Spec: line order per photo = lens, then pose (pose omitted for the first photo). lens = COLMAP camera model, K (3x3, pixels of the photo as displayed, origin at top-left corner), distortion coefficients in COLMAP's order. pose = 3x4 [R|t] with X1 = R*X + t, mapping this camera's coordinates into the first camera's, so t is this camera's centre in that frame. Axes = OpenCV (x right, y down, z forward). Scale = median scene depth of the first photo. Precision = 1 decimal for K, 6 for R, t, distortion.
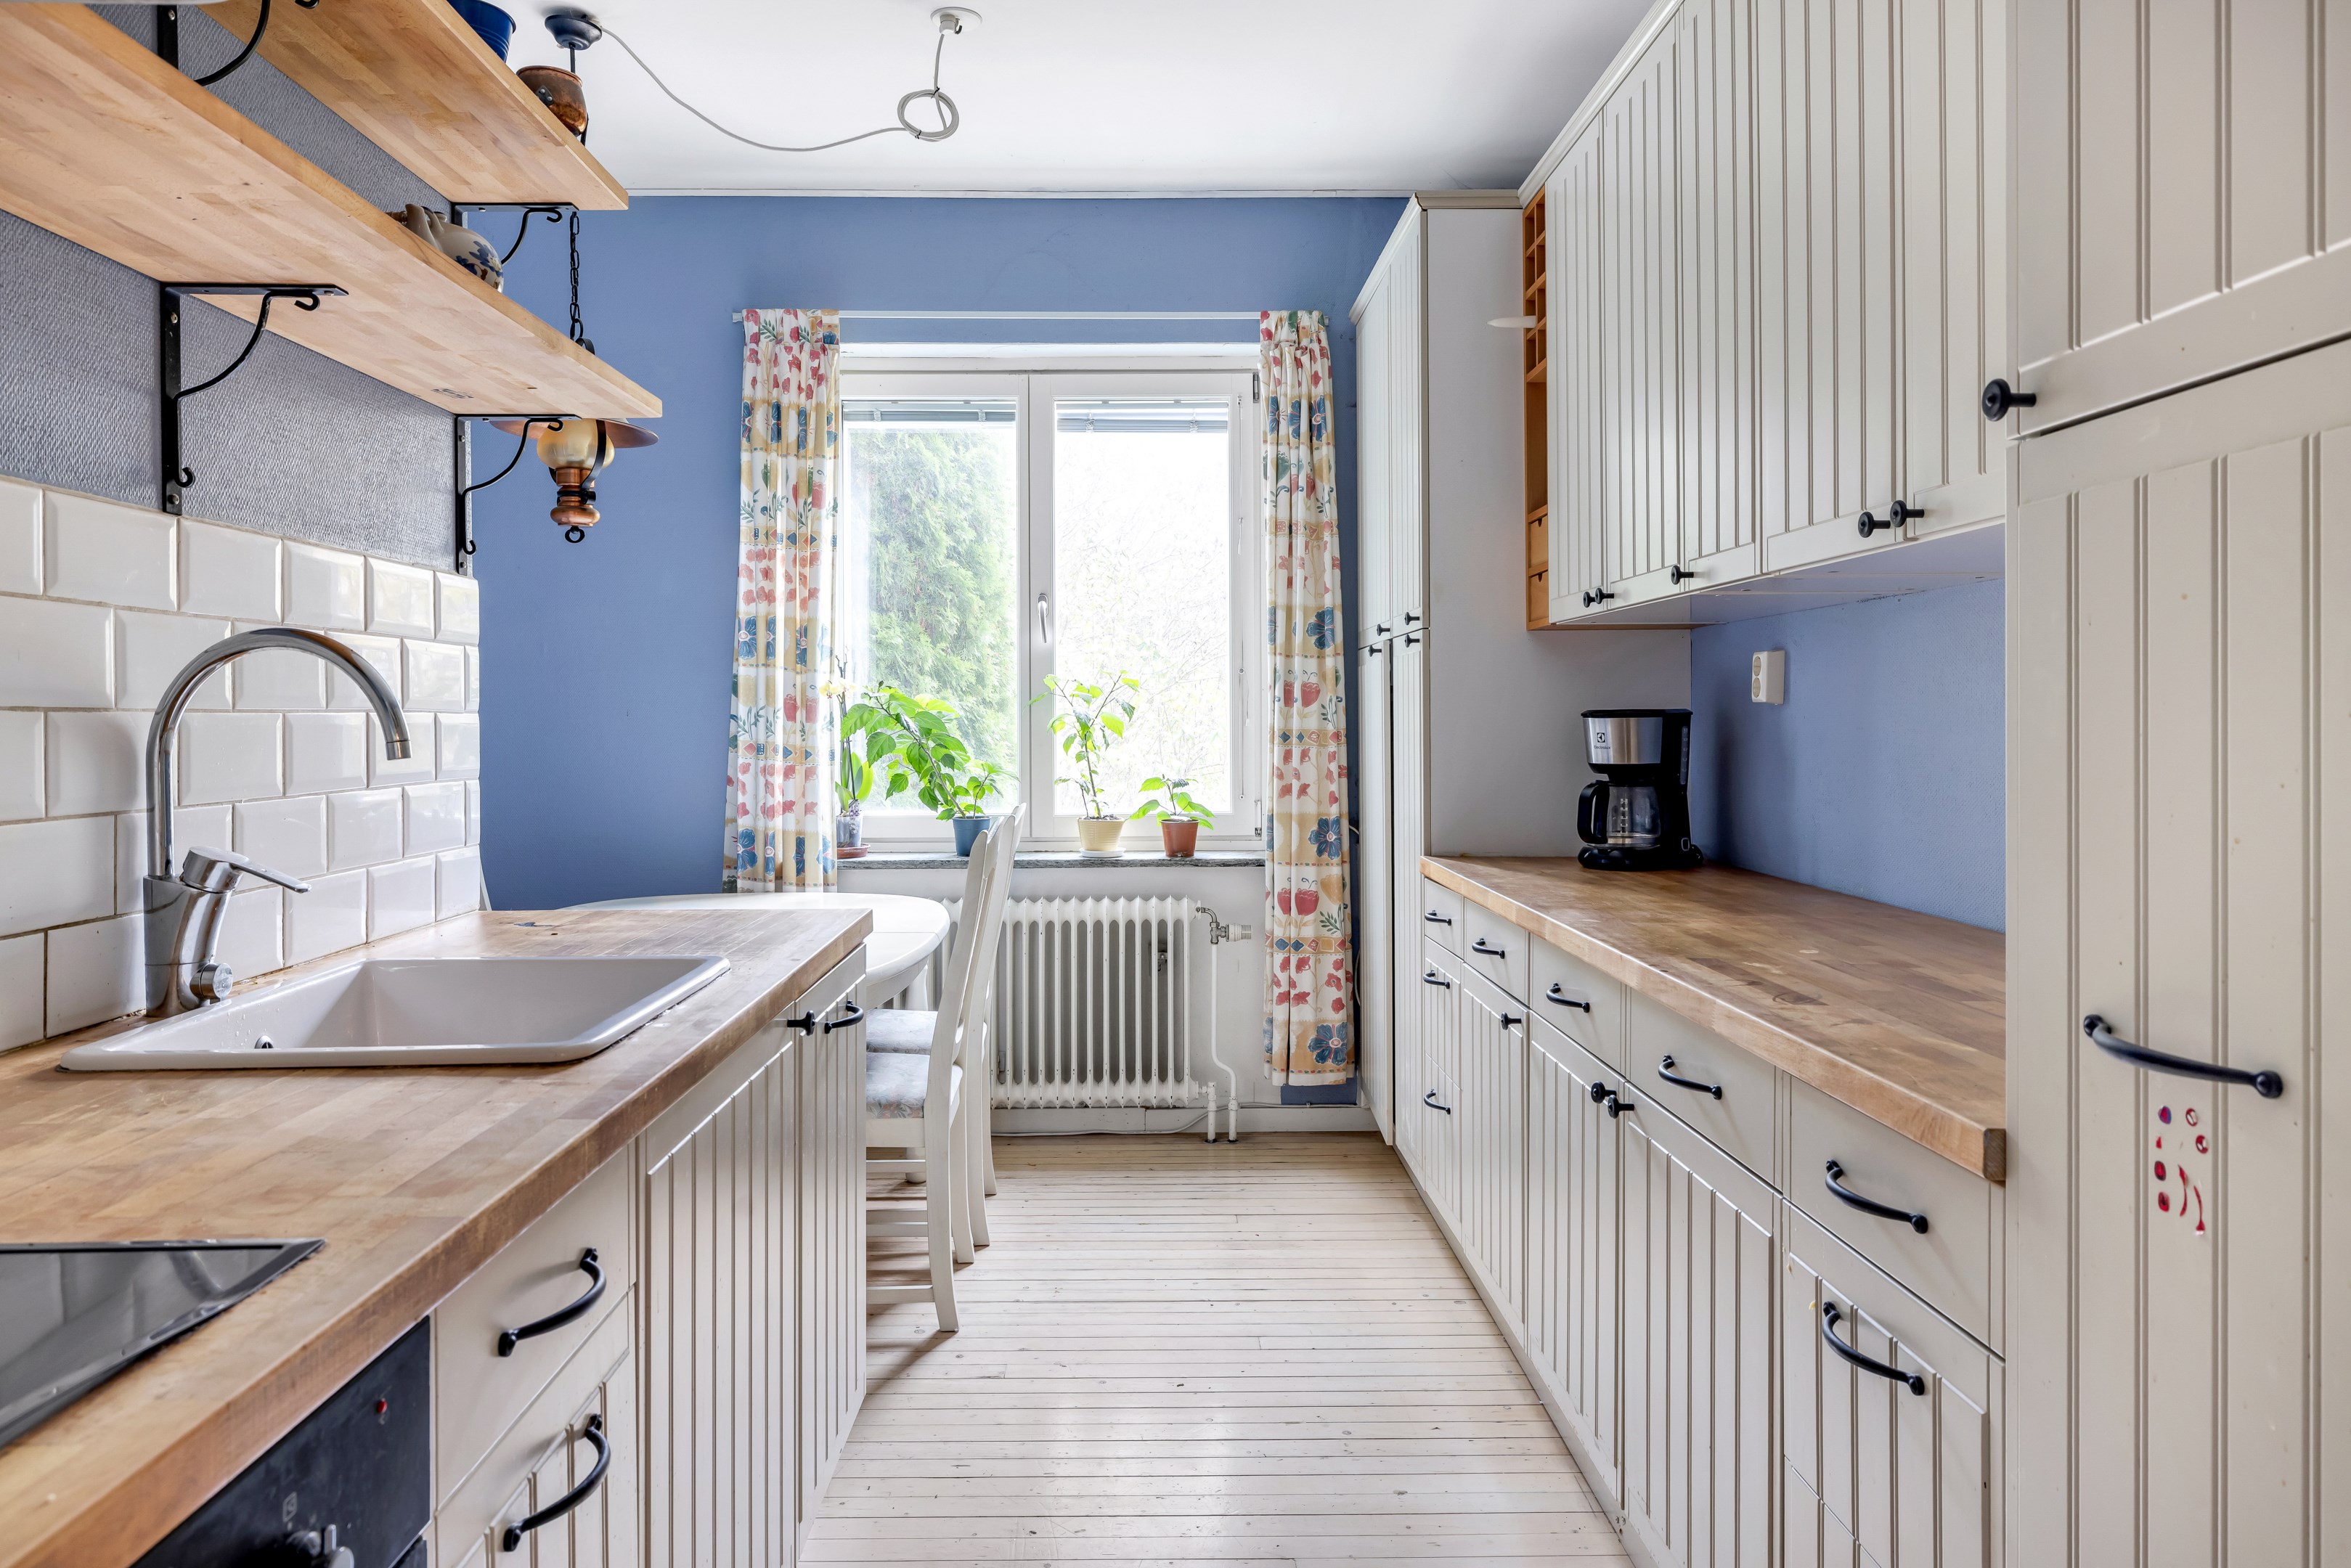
lens RADIAL K [[1552.4, 0, 1190.8], [0, 1552.4, 716.7], [0, 0, 1]] dist [-0.007769, 0.002784]
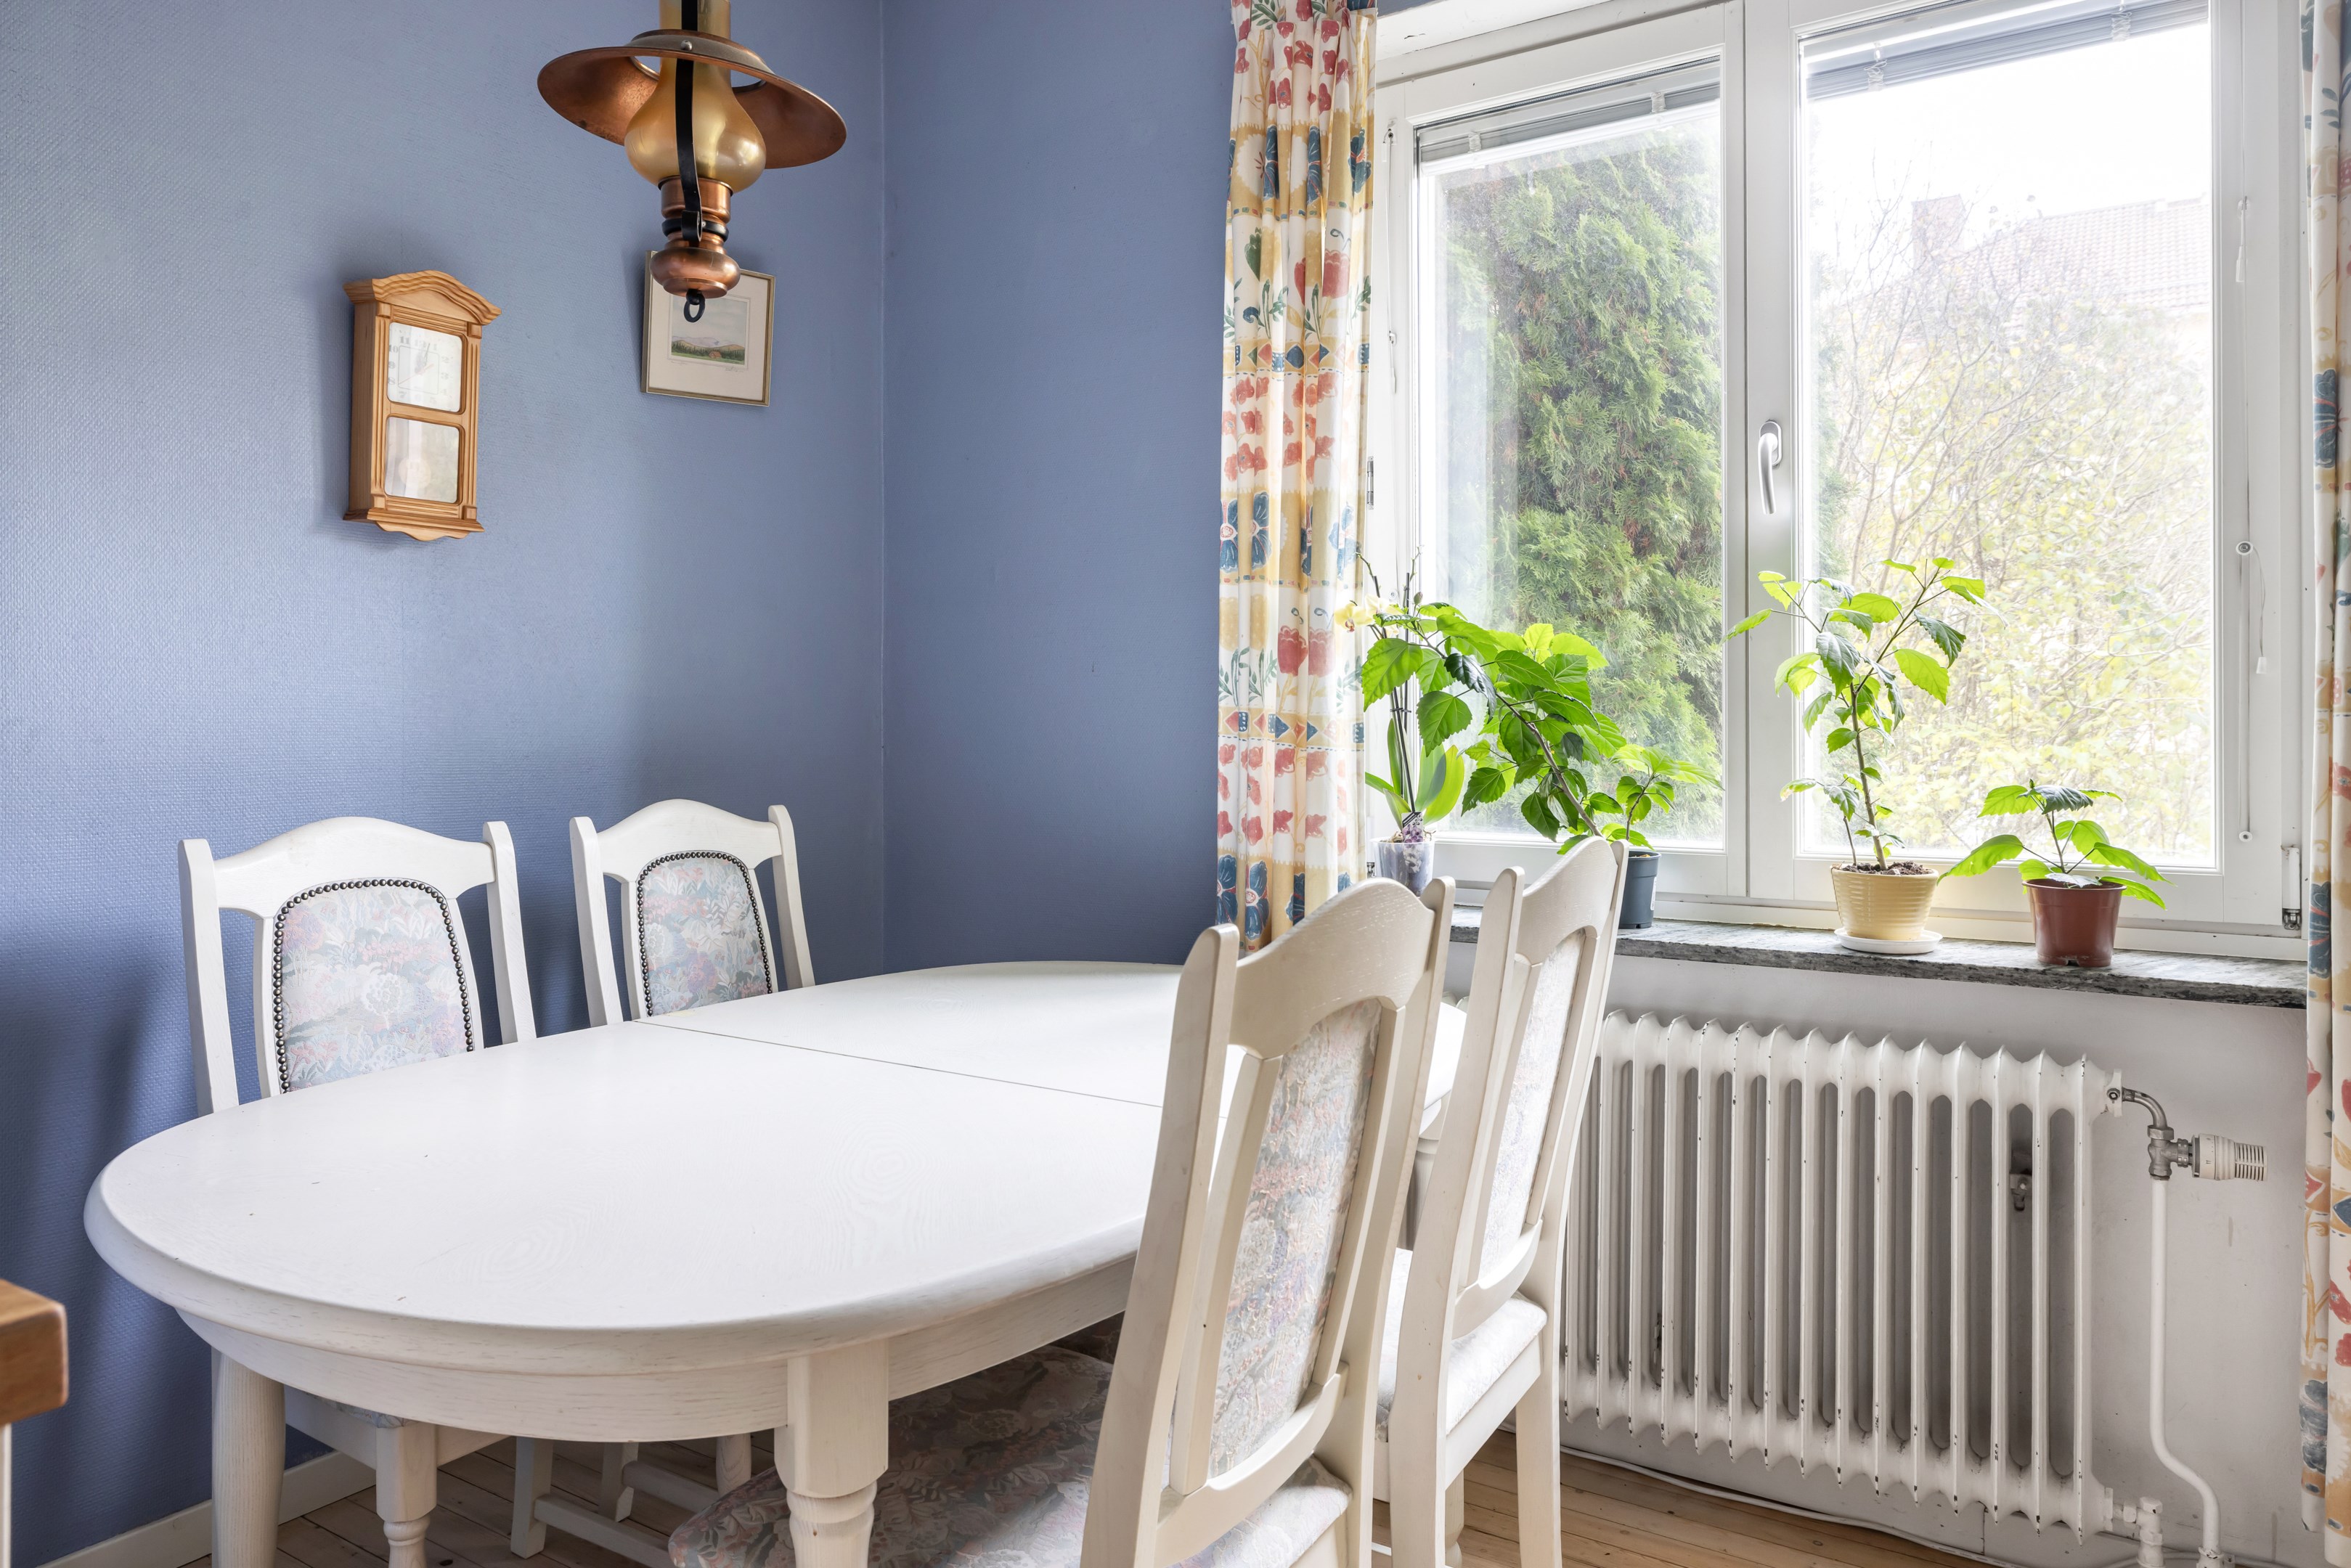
lens RADIAL K [[1552.4, 0, 1170.6], [0, 1552.4, 724.4], [0, 0, 1]] dist [-0.007769, 0.002784]
pose [[0.822495, 0.001717, -0.568769, 0.041173], [0.000631, 0.999992, 0.003931, 0.023840], [0.568771, -0.003592, 0.822488, 0.604904]]
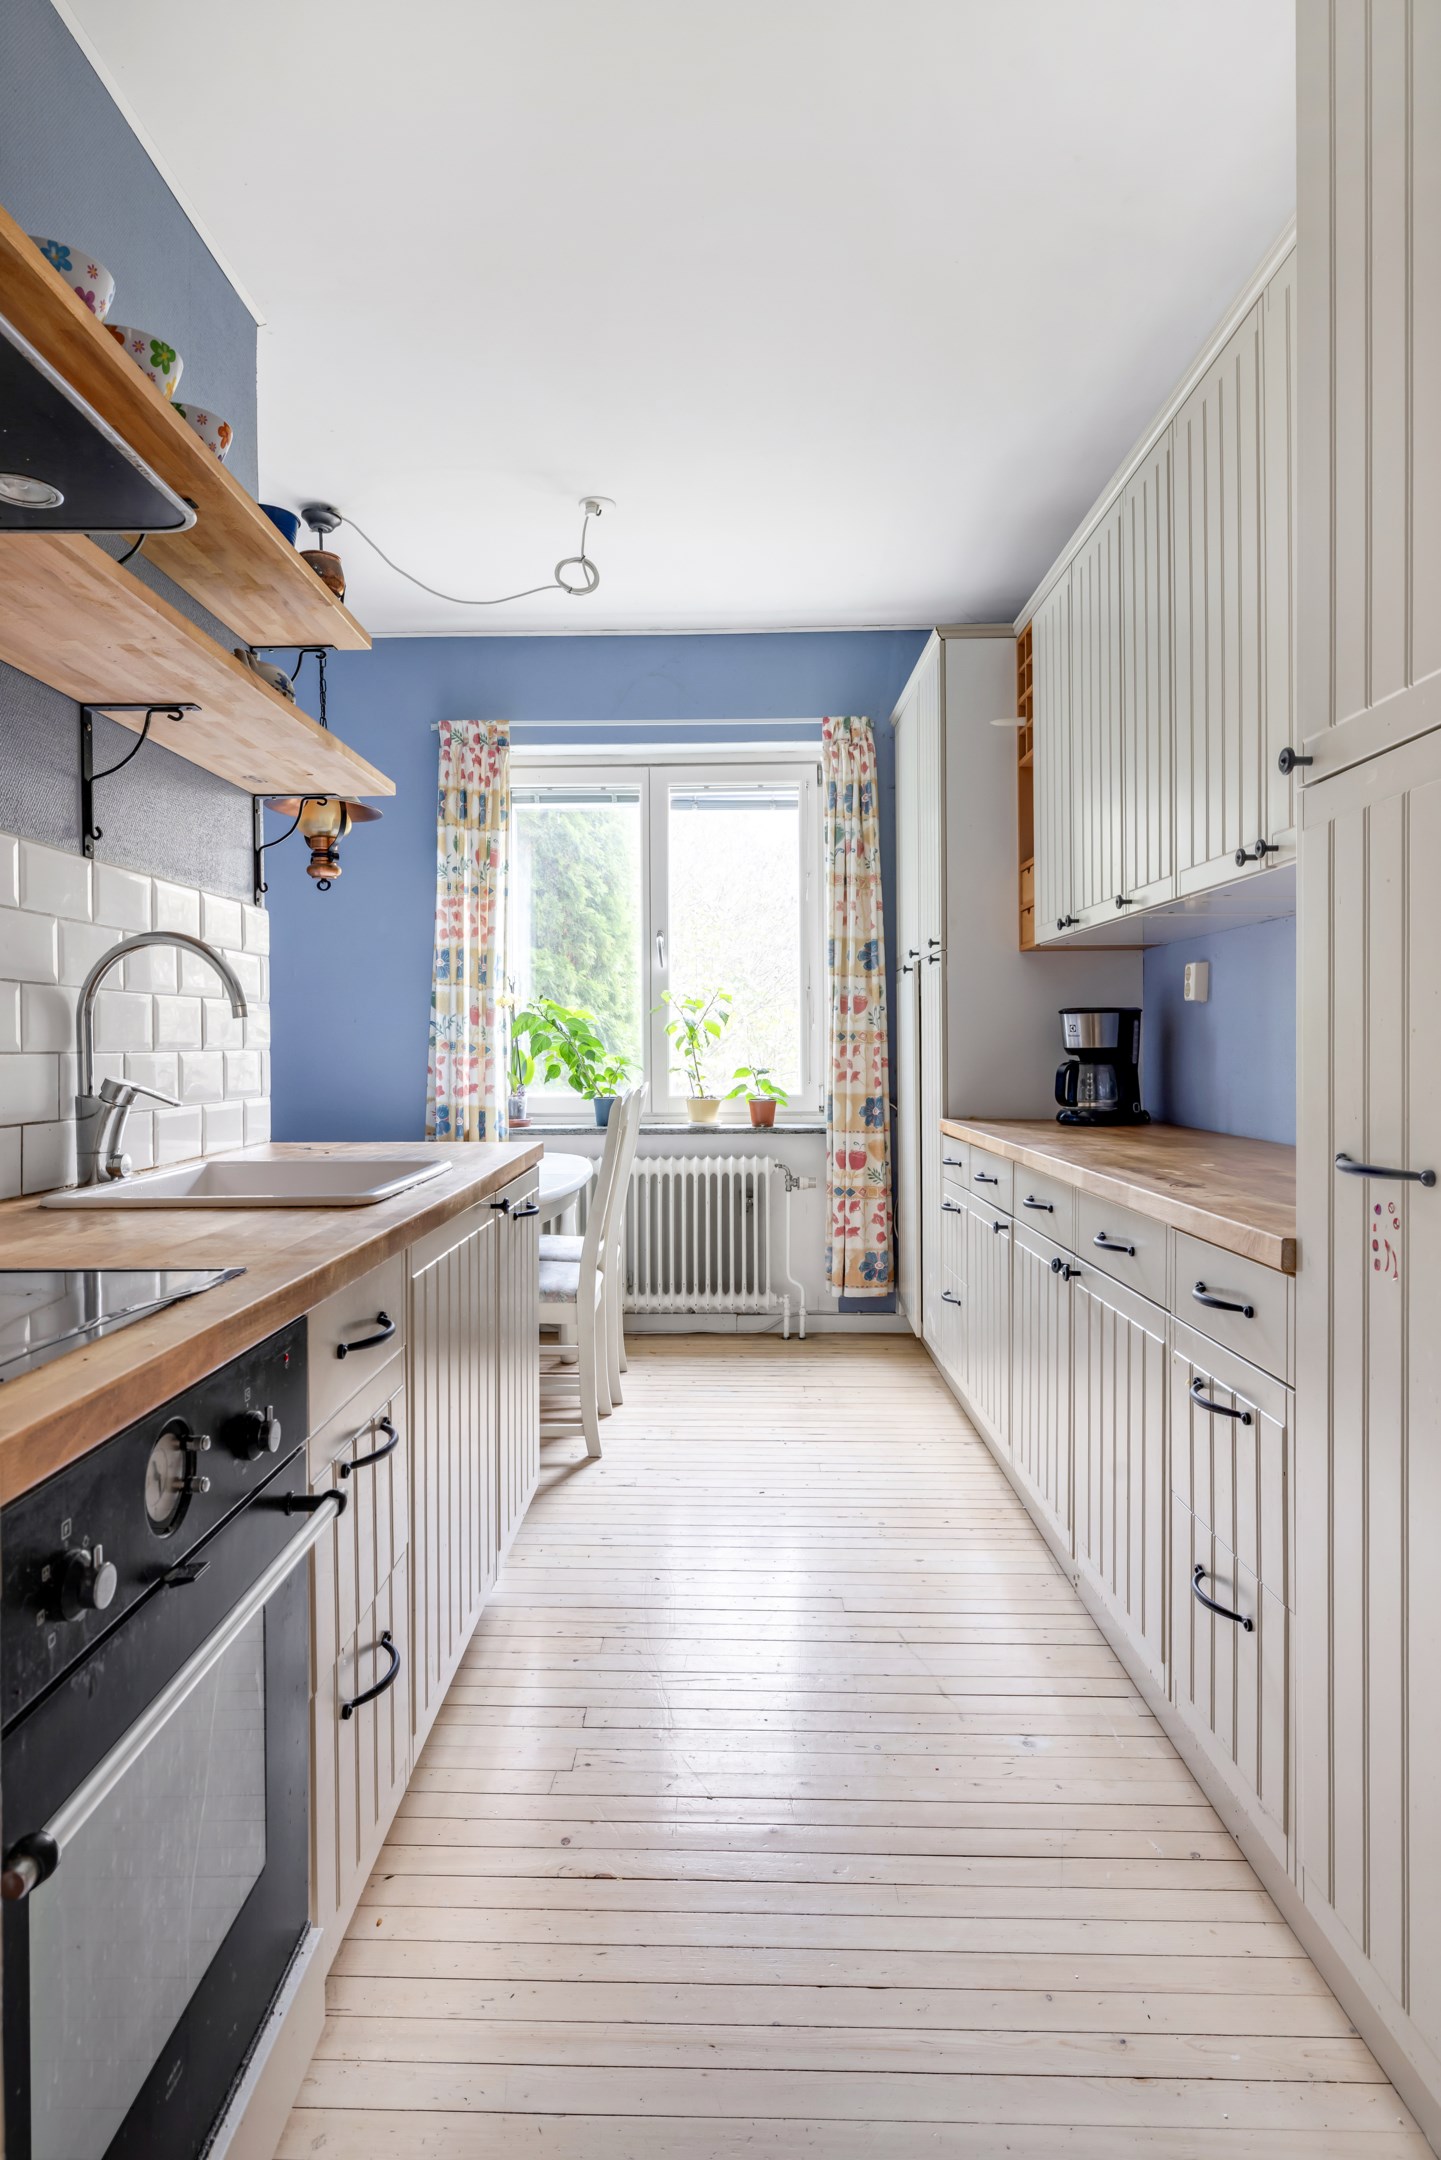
lens RADIAL K [[1231.4, 0, 718.0], [0, 1231.4, 1052.6], [0, 0, 1]] dist [-0.010289, -0.000433]
pose [[0.998973, -0.001183, -0.045283, 0.003307], [0.001512, 0.999973, 0.007219, 0.023276], [0.045274, -0.007280, 0.998948, -0.075835]]
